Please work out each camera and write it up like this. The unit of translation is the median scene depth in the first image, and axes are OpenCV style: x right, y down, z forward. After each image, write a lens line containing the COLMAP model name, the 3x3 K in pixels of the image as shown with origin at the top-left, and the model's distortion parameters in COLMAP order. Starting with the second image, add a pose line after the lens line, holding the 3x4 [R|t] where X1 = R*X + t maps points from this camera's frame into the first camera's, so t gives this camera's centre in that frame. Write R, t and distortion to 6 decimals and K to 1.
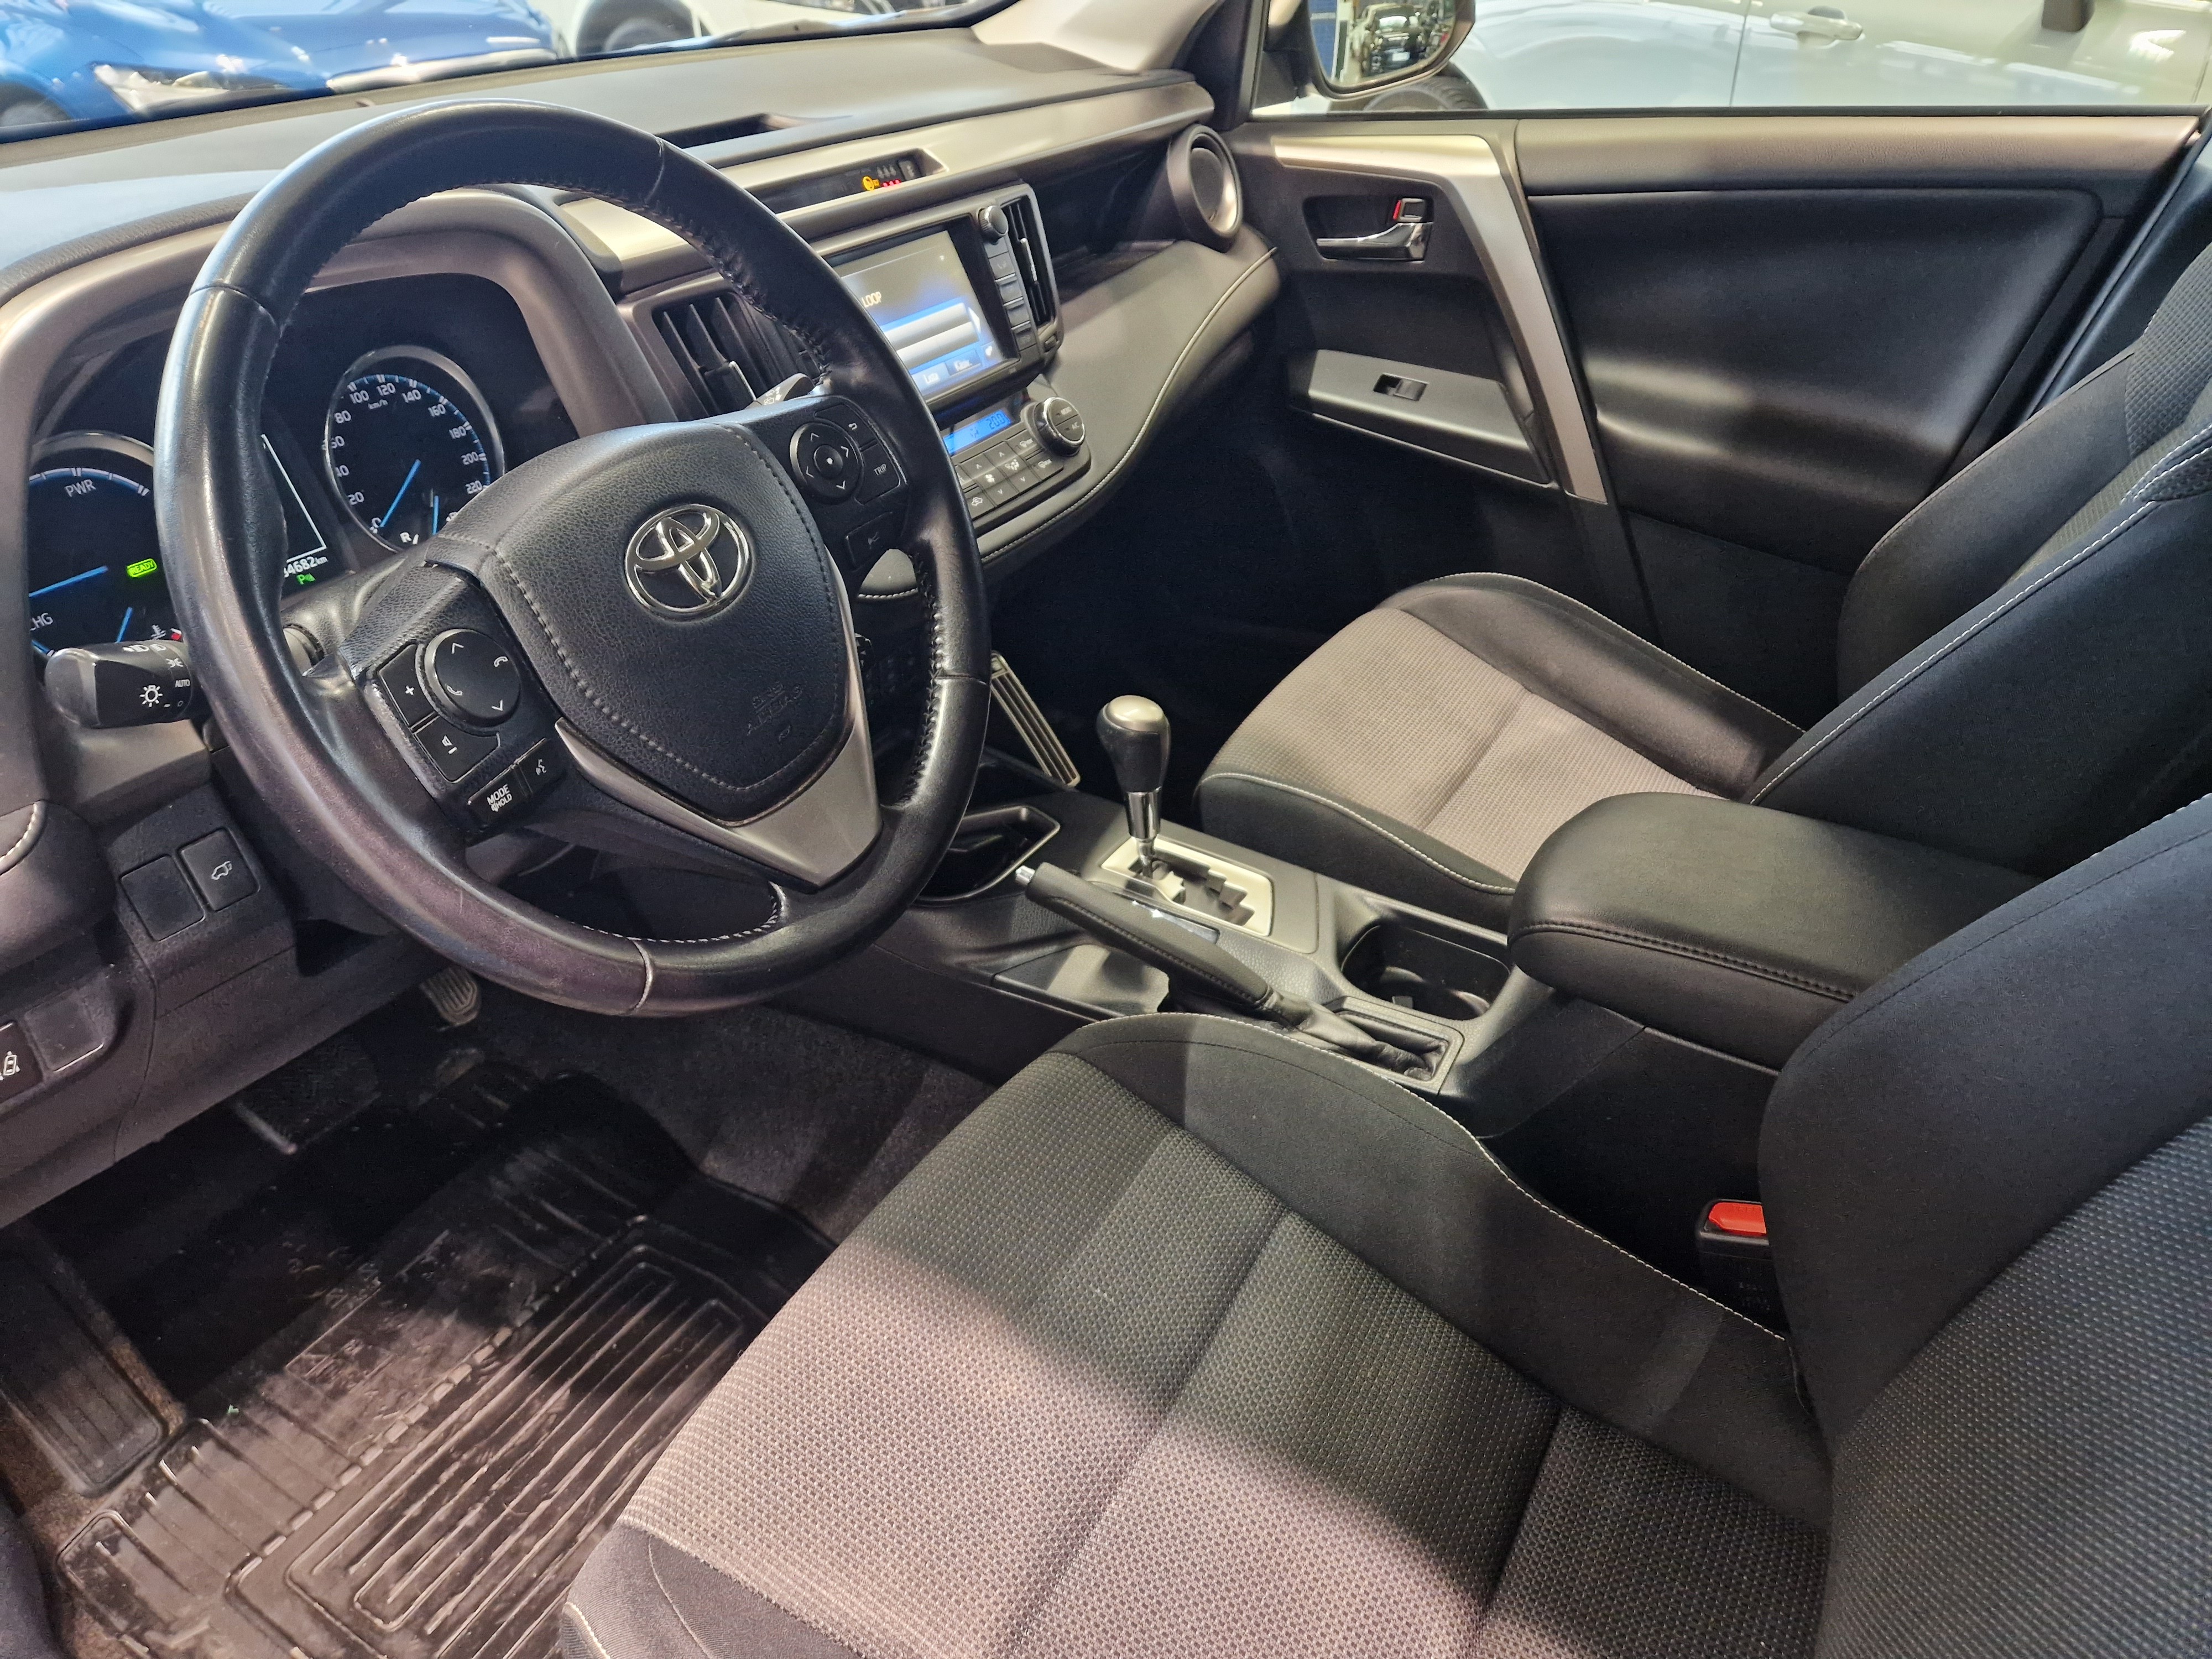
lens RADIAL K [[1495.8, 0, 1119.3], [0, 1495.8, 864.5], [0, 0, 1]] dist [0.047545, -0.043050]
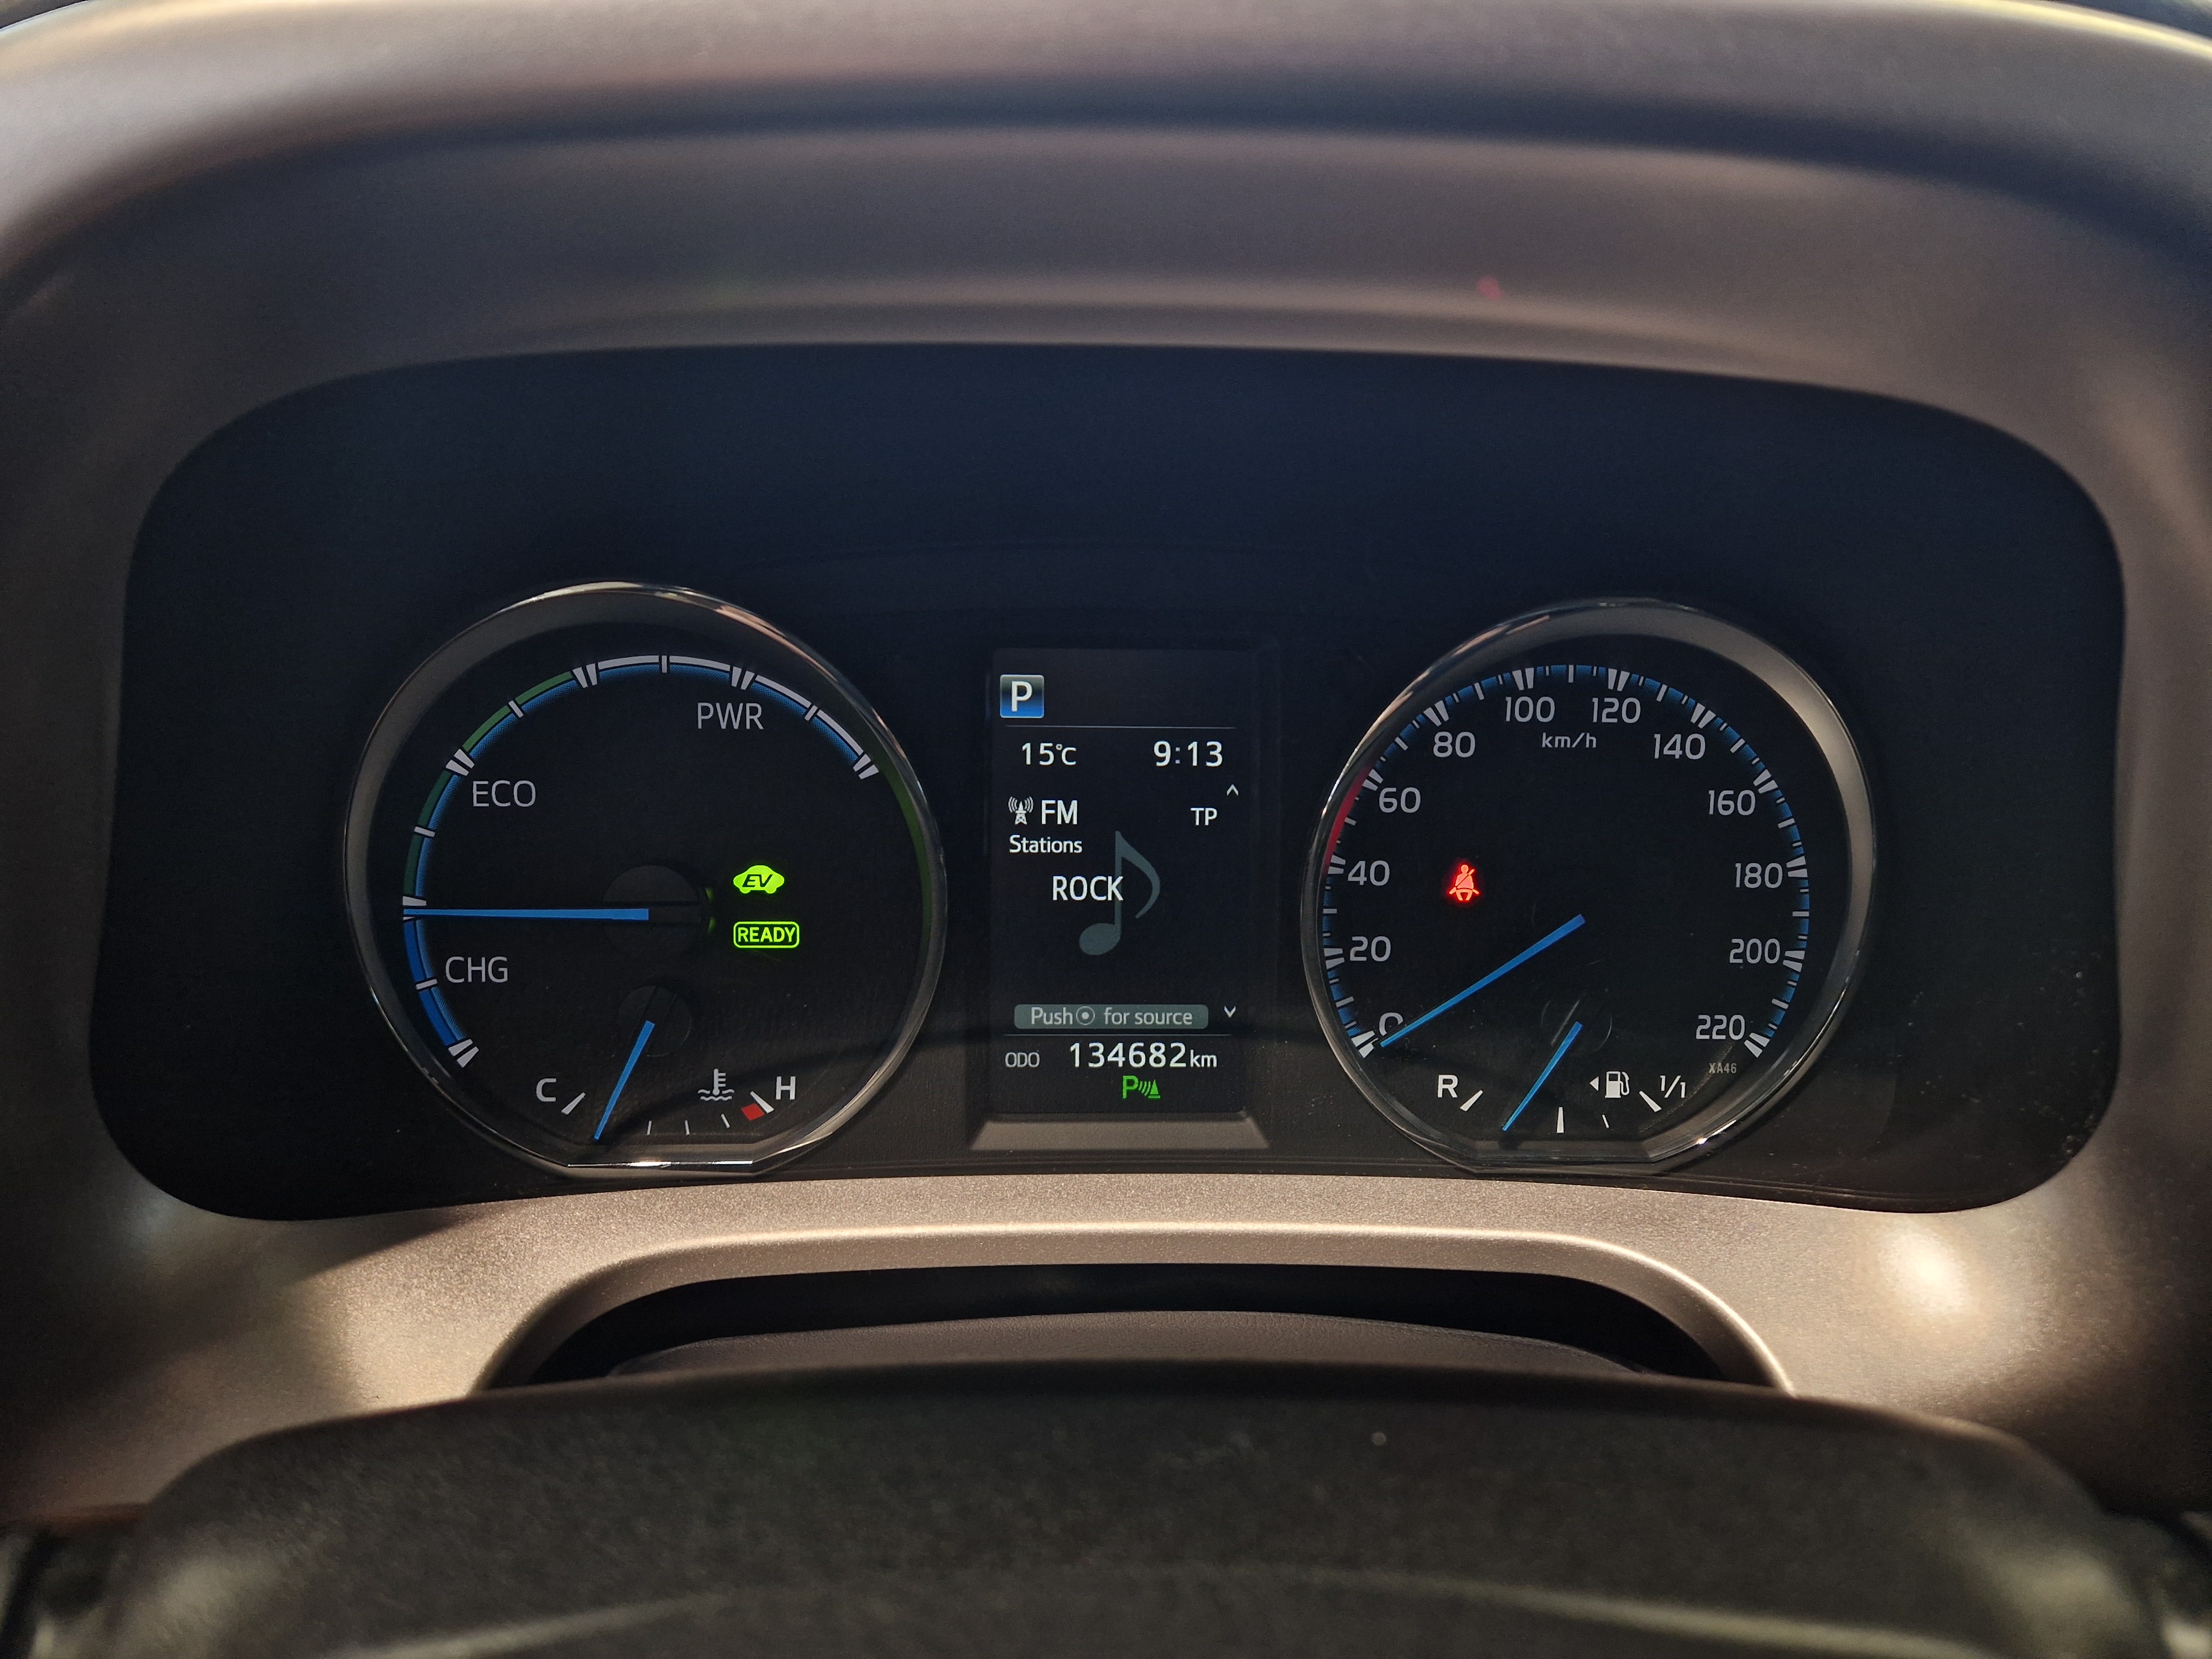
lens RADIAL K [[1495.8, 0, 1108.3], [0, 1495.8, 824.5], [0, 0, 1]] dist [0.047545, -0.043050]
pose [[0.520600, 0.361655, -0.773422, -0.200941], [-0.491602, 0.867602, 0.074790, -0.197088], [0.698071, 0.341280, 0.629464, 0.535857]]
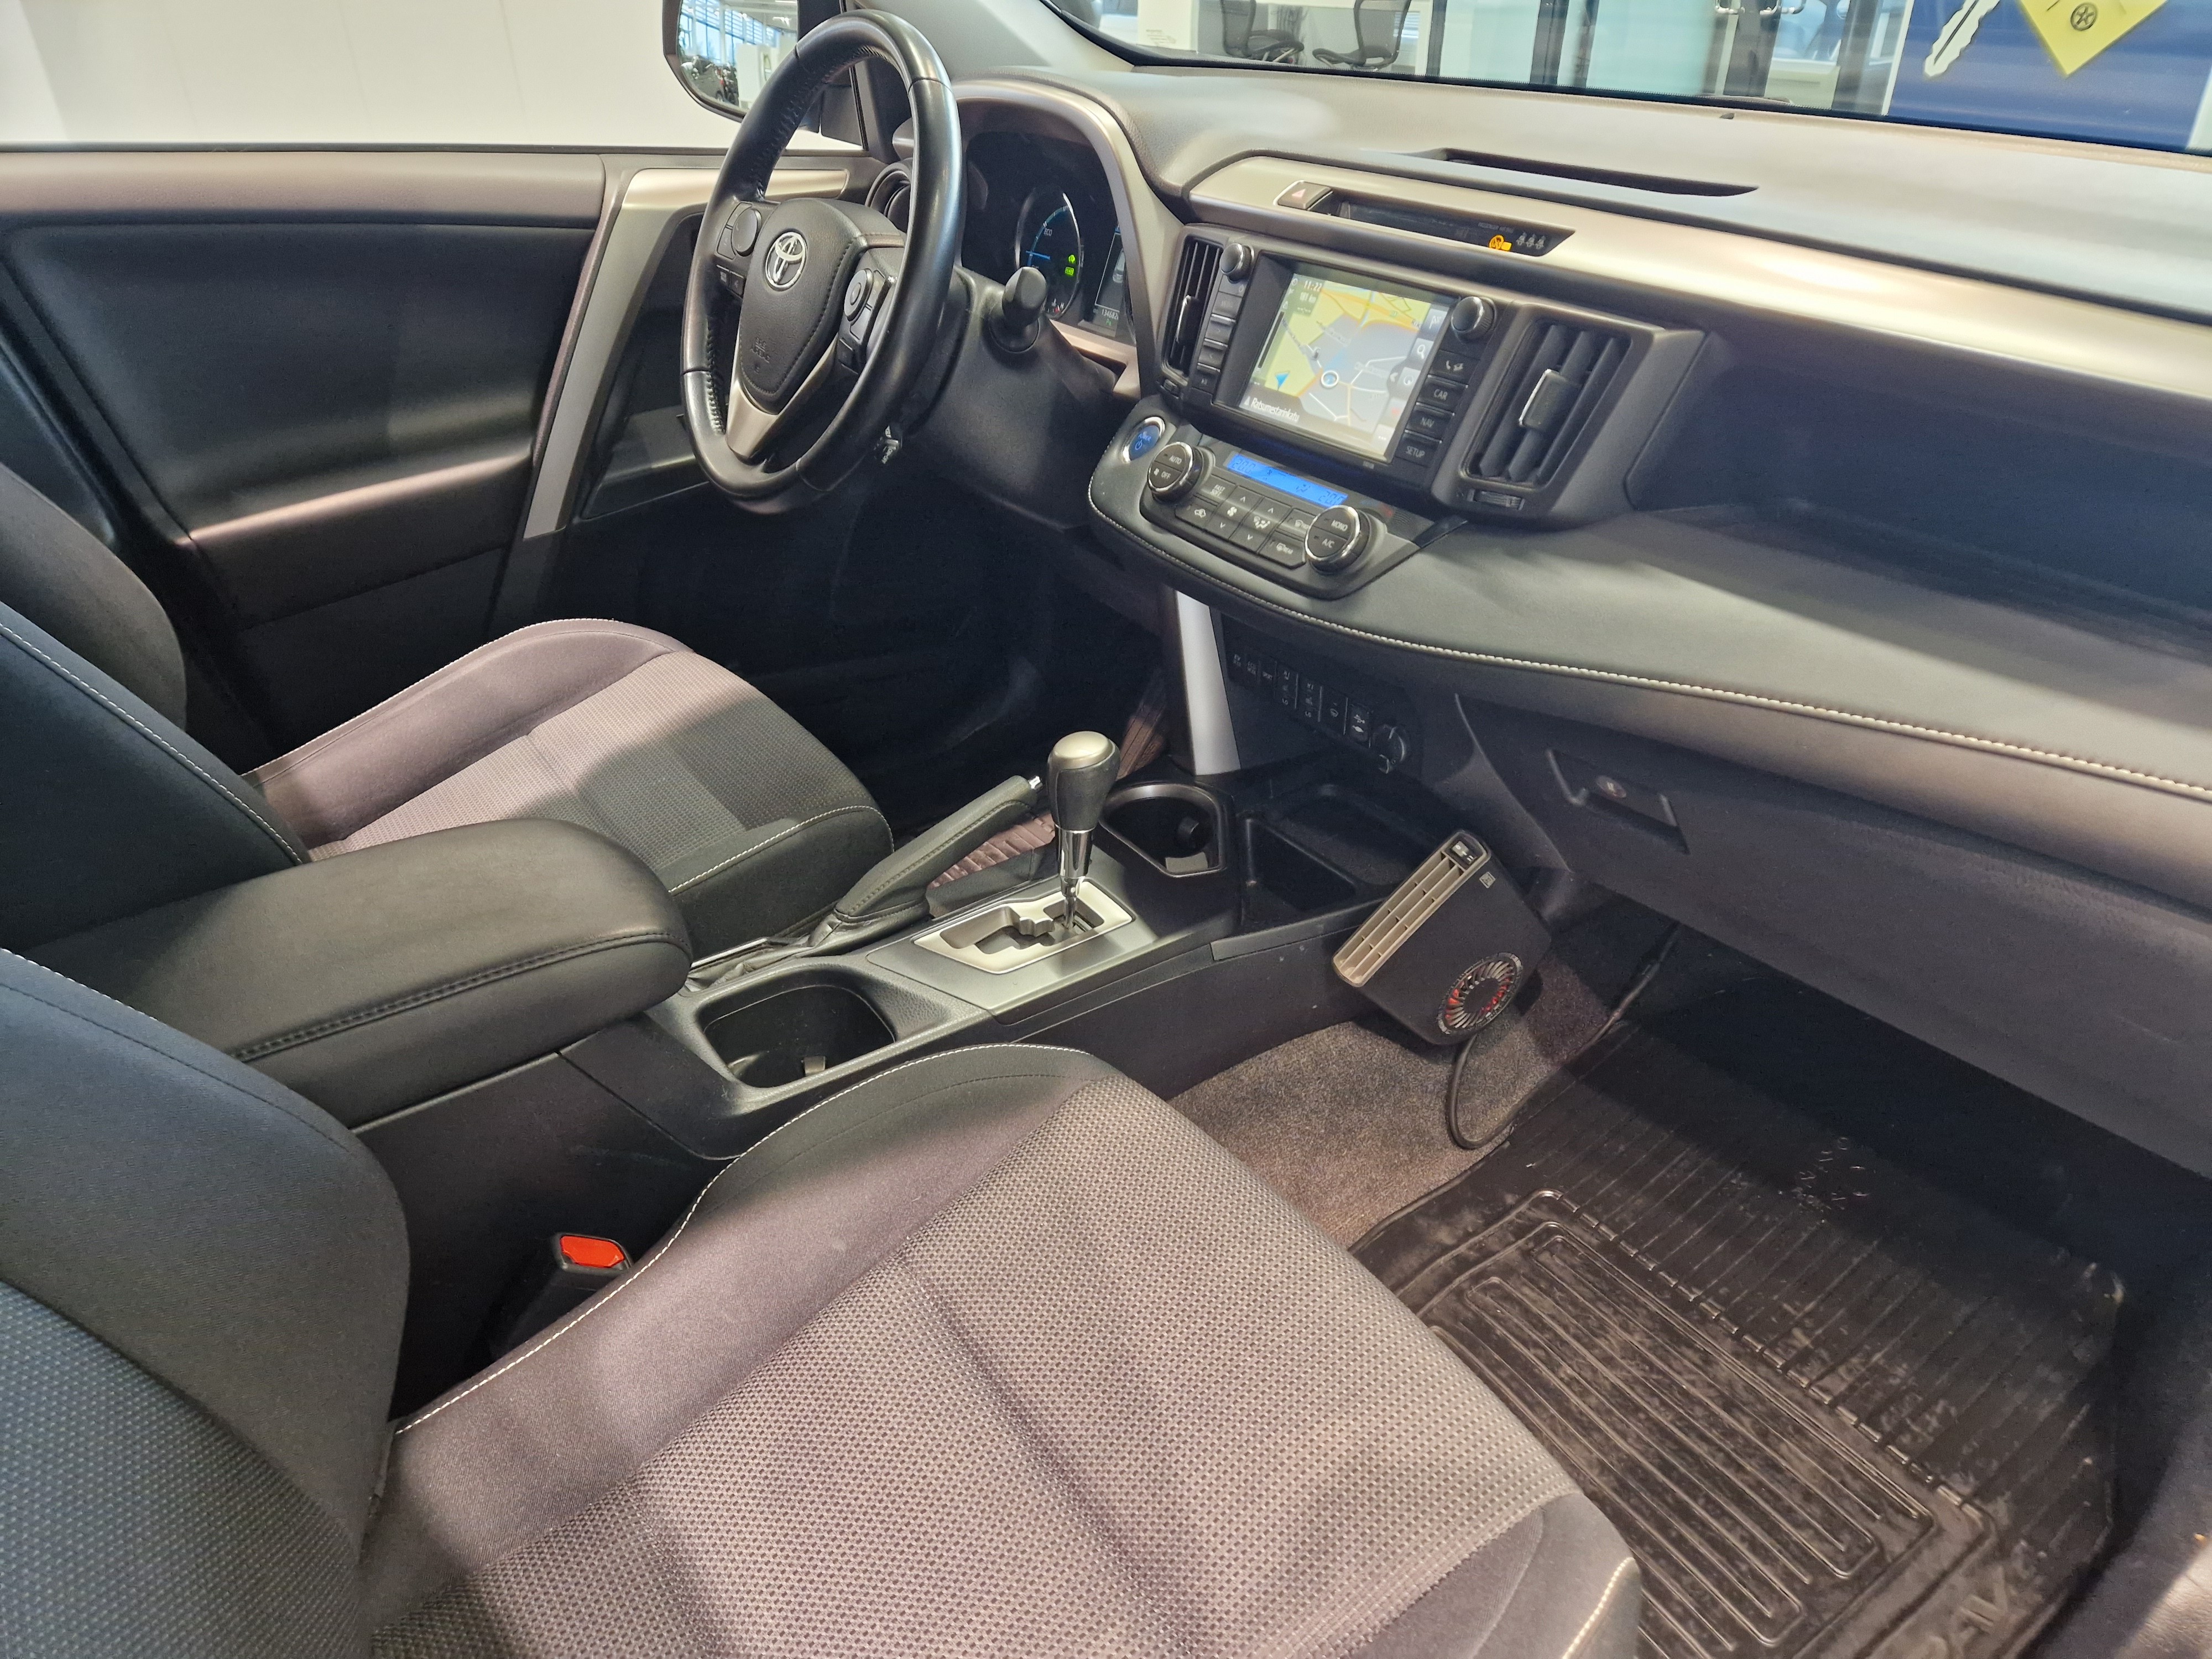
lens RADIAL K [[1495.8, 0, 1120.0], [0, 1495.8, 858.3], [0, 0, 1]] dist [0.047545, -0.043050]
pose [[-0.432267, 0.466313, -0.771814, 0.743642], [-0.504132, 0.584688, 0.635603, -0.658524], [0.747660, 0.663847, -0.017658, 1.039061]]
